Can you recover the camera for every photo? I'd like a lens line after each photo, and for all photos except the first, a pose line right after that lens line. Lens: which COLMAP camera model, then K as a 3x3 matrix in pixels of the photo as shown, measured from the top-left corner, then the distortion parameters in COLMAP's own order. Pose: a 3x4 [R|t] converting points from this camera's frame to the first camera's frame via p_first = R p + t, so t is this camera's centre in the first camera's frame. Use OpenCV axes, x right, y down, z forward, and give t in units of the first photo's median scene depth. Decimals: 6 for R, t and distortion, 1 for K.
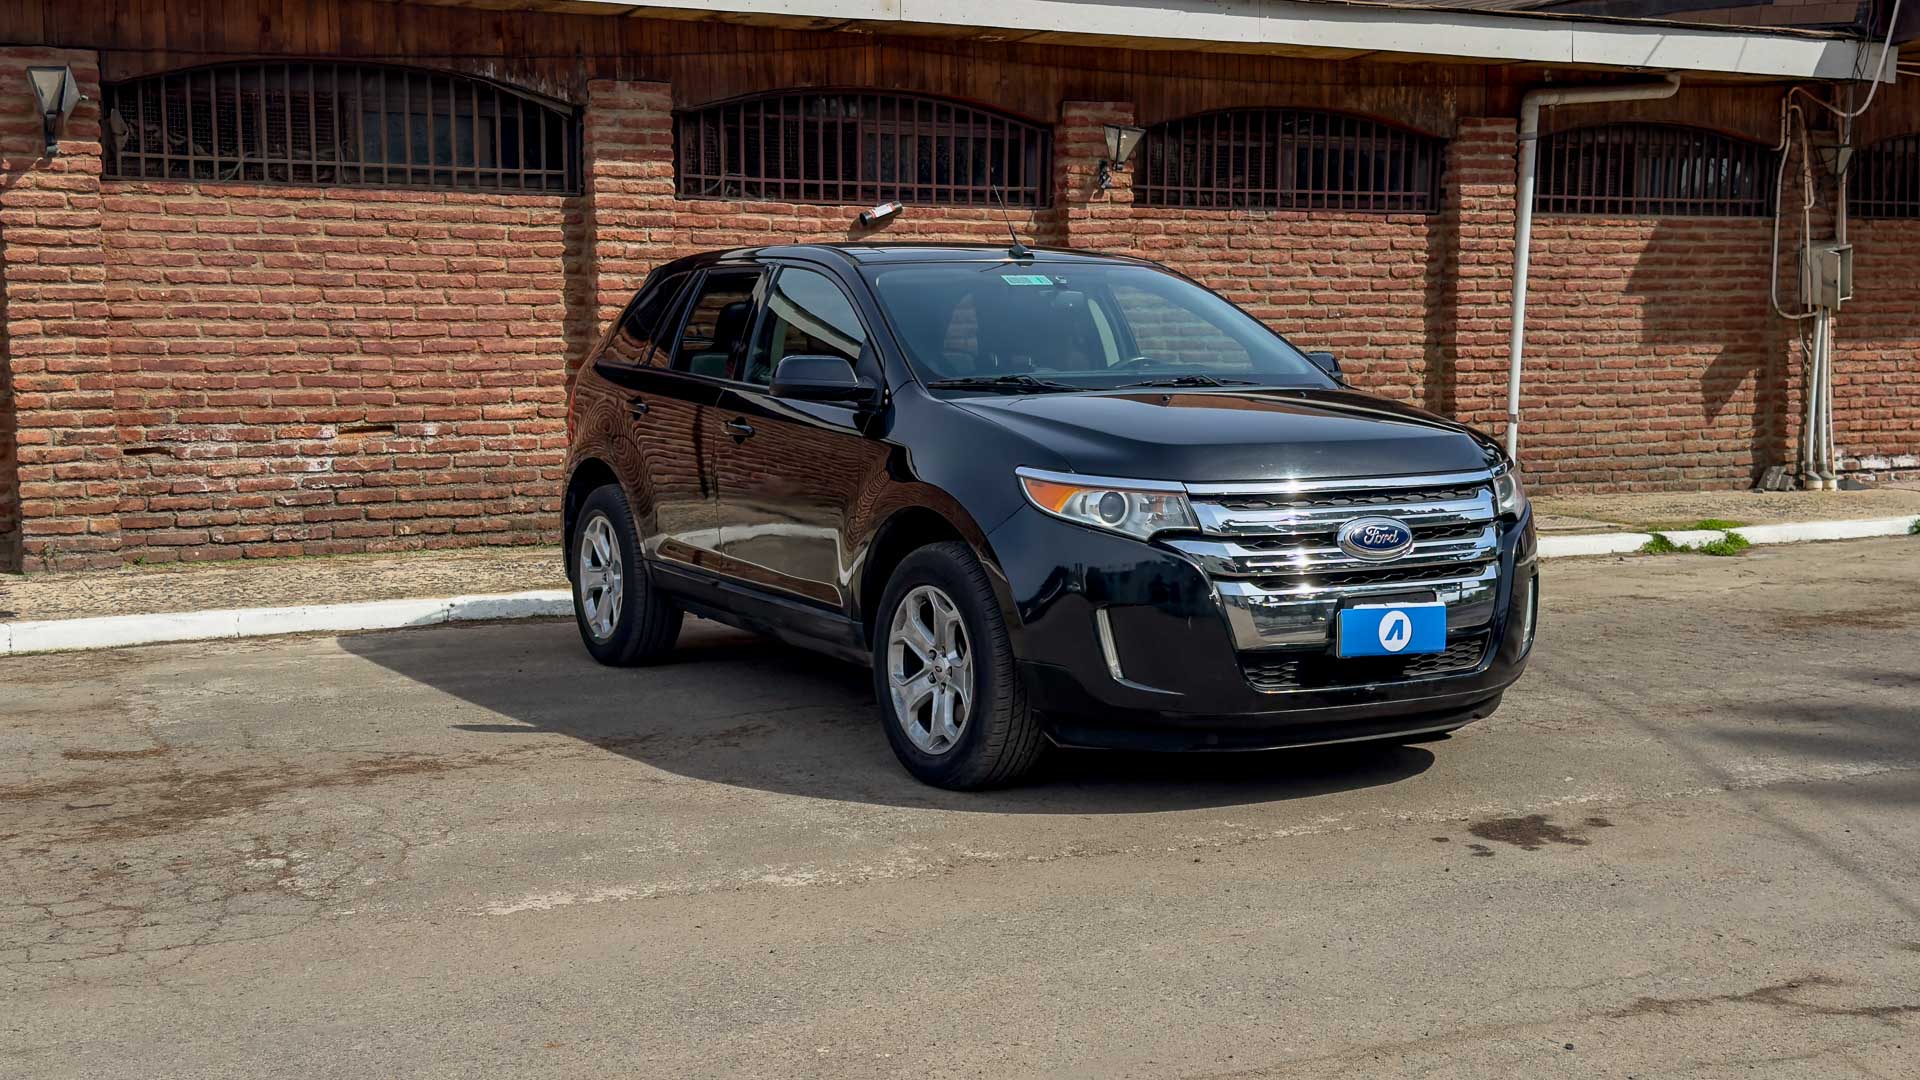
lens RADIAL K [[2202.9, 0, 950.9], [0, 2202.9, 561.4], [0, 0, 1]] dist [0.210203, -0.494080]
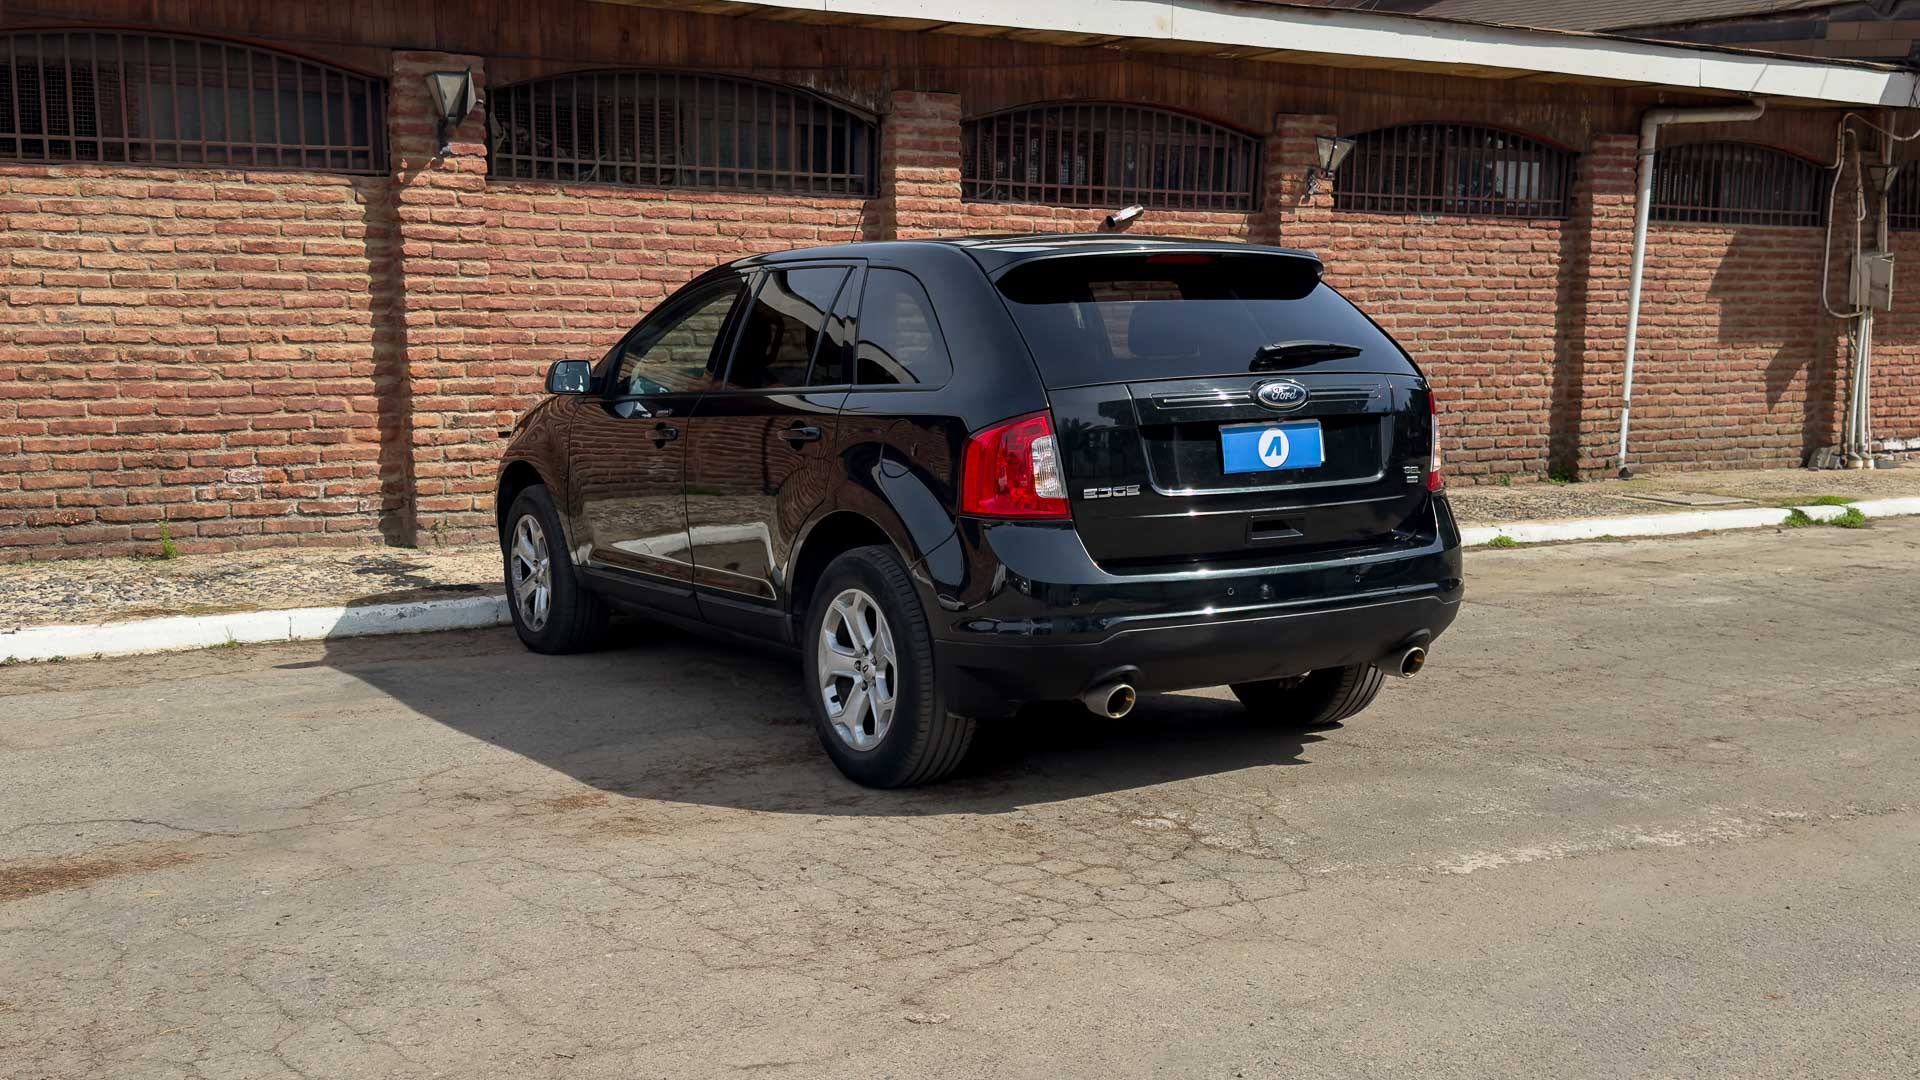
lens RADIAL K [[1991.8, 0, 932.7], [0, 1991.8, 595.1], [0, 0, 1]] dist [0.211141, -0.493558]
pose [[0.996142, -0.002826, 0.087713, -0.229713], [-0.000318, 0.999359, 0.035805, -0.005916], [-0.087758, -0.035695, 0.995502, 0.014677]]
